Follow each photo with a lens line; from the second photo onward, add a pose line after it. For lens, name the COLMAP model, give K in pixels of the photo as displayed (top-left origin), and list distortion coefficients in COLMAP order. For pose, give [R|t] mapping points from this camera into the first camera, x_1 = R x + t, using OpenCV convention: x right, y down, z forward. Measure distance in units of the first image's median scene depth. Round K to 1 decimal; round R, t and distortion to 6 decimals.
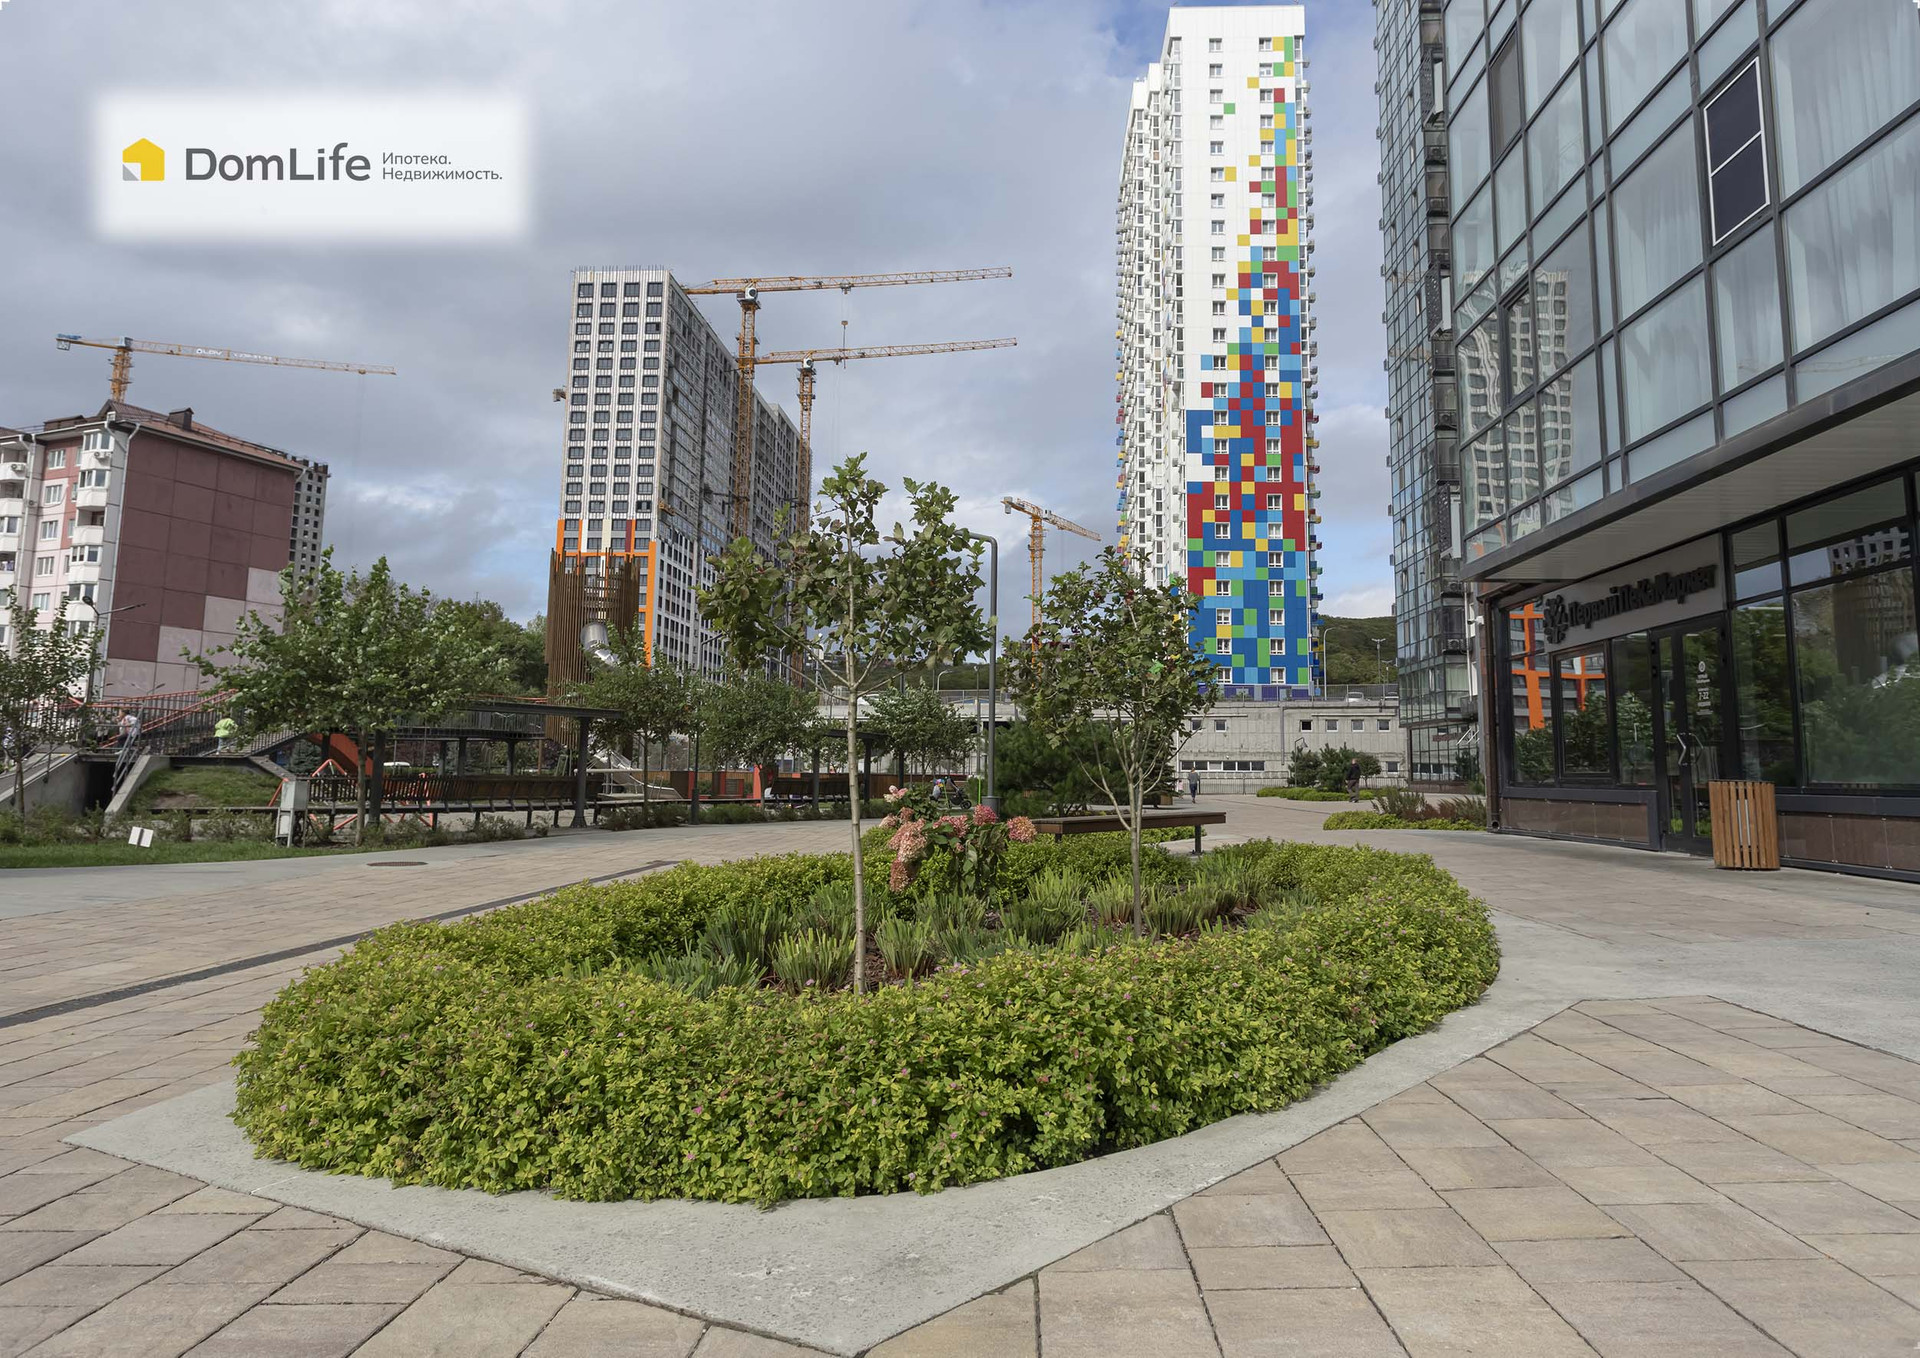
lens RADIAL K [[1213.8, 0, 988.6], [0, 1213.8, 622.6], [0, 0, 1]] dist [-0.004287, 0.004797]
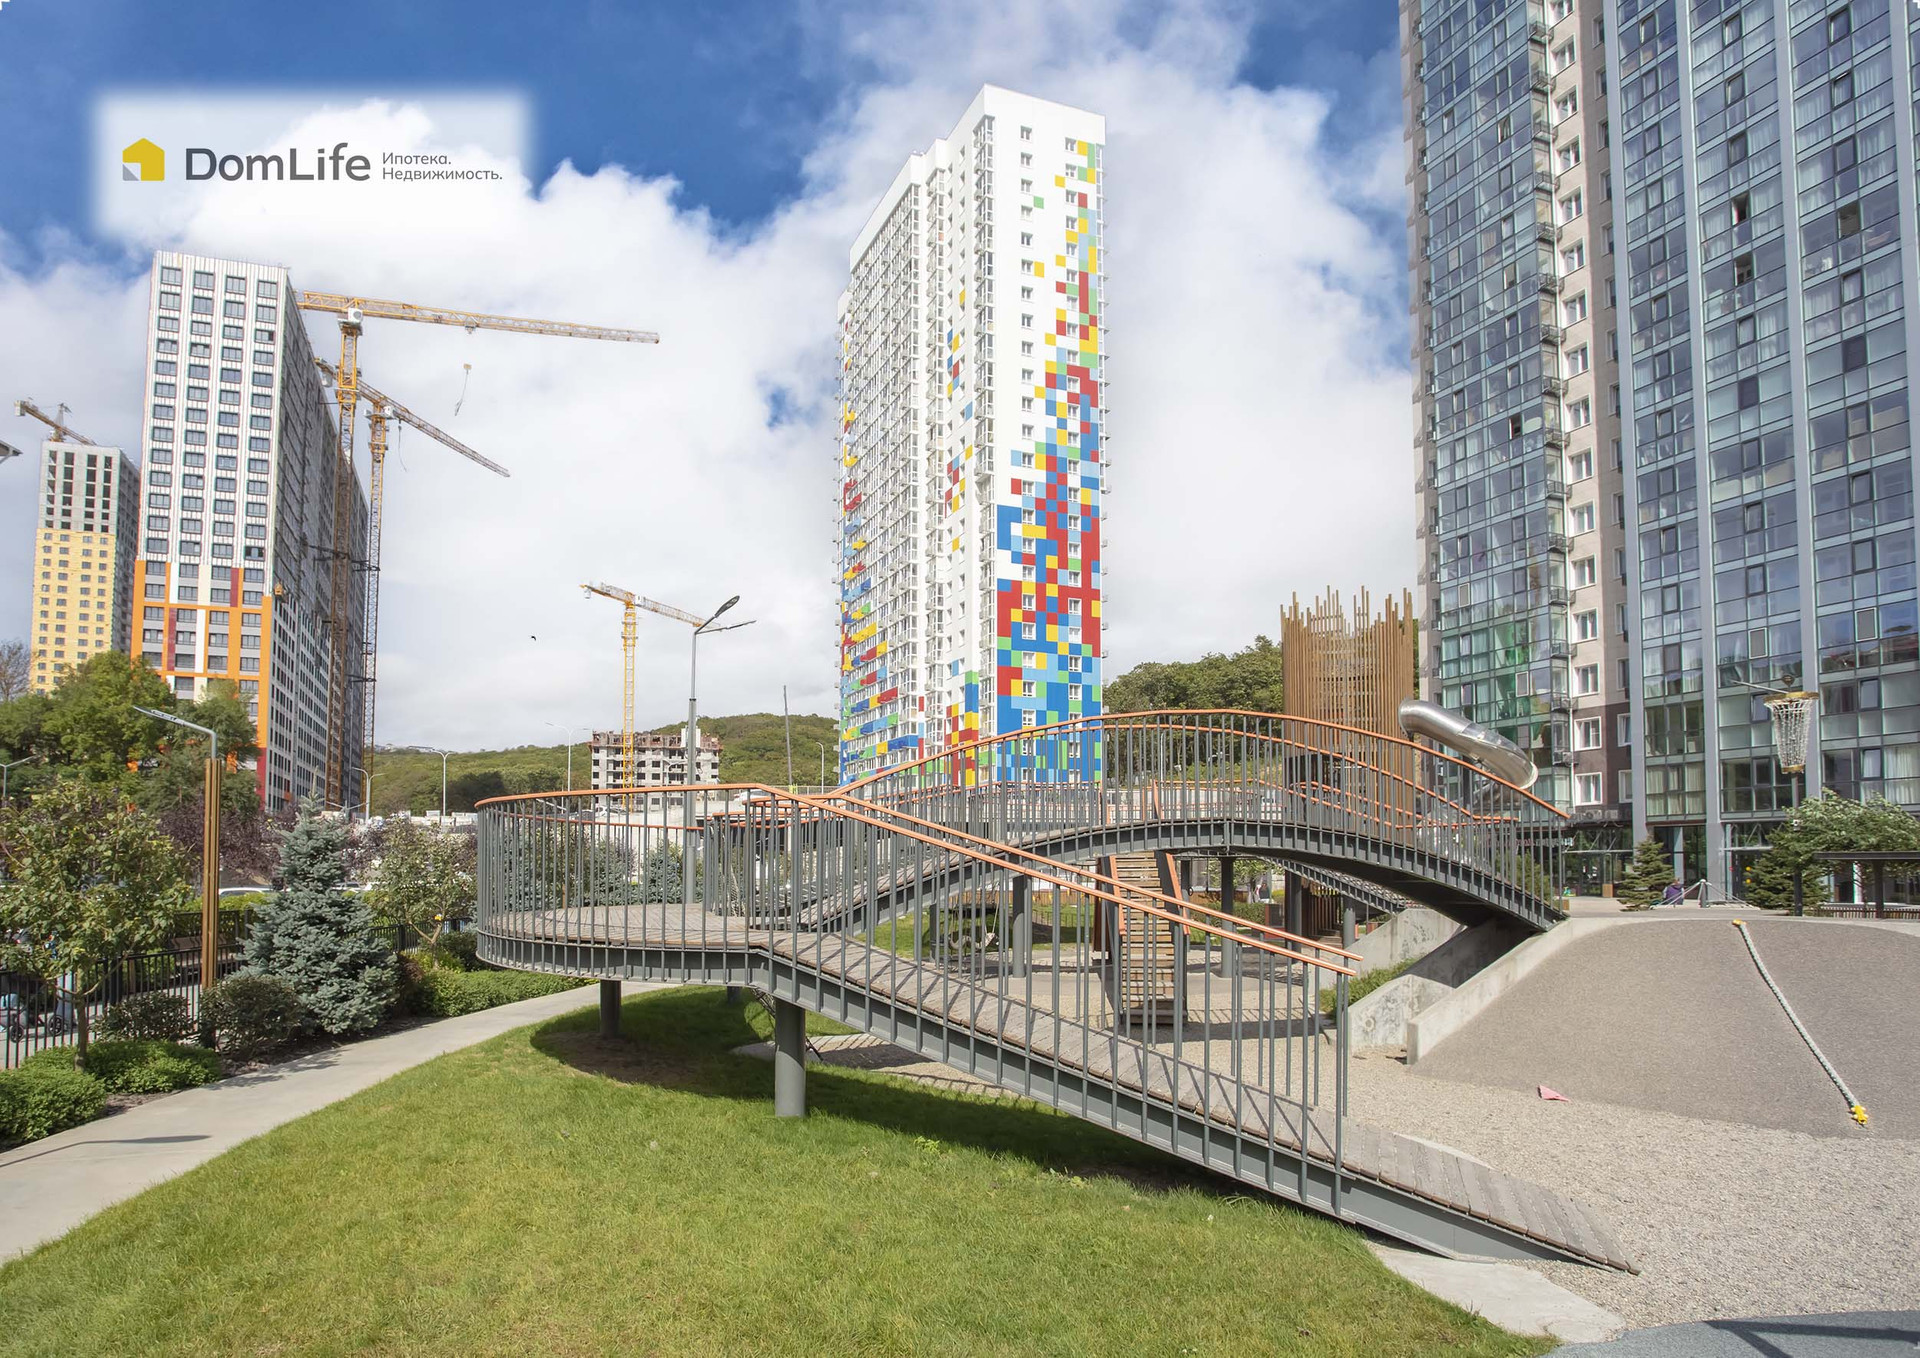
lens RADIAL K [[1157.0, 0, 887.7], [0, 1157.0, 821.8], [0, 0, 1]] dist [-0.058134, 0.020142]
pose [[0.923140, 0.010905, 0.384309, -0.270056], [-0.044339, 0.995948, 0.078246, 0.011107], [-0.381898, -0.089272, 0.919883, 0.152908]]
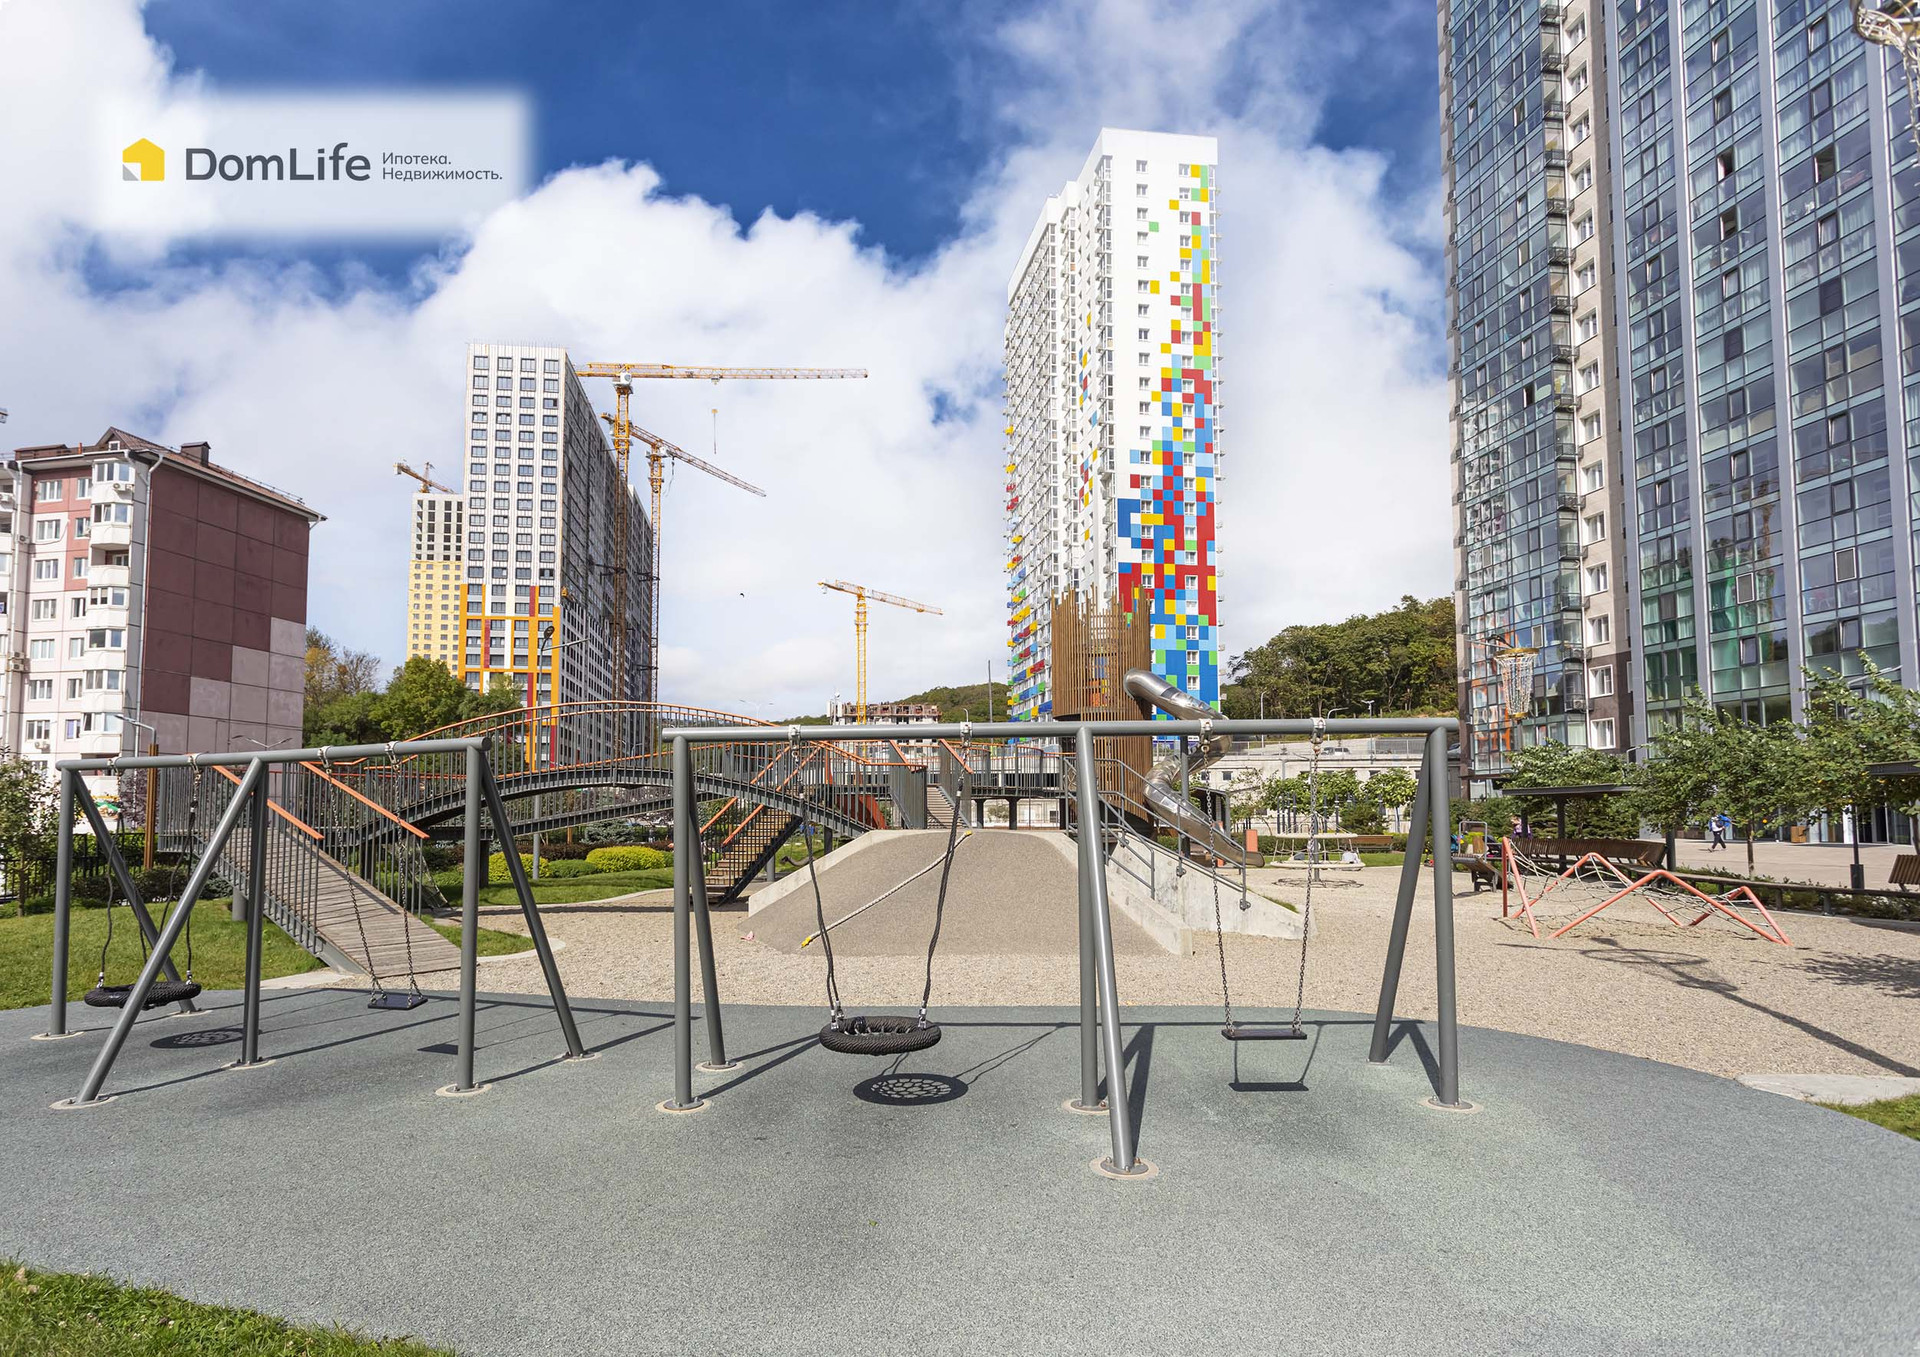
lens RADIAL K [[1009.3, 0, 906.0], [0, 1009.3, 758.1], [0, 0, 1]] dist [0.003333, 0.000506]
pose [[0.984299, -0.002125, 0.176496, -0.195088], [-0.009751, 0.997746, 0.066391, 0.005613], [-0.176240, -0.067070, 0.982060, 0.093806]]
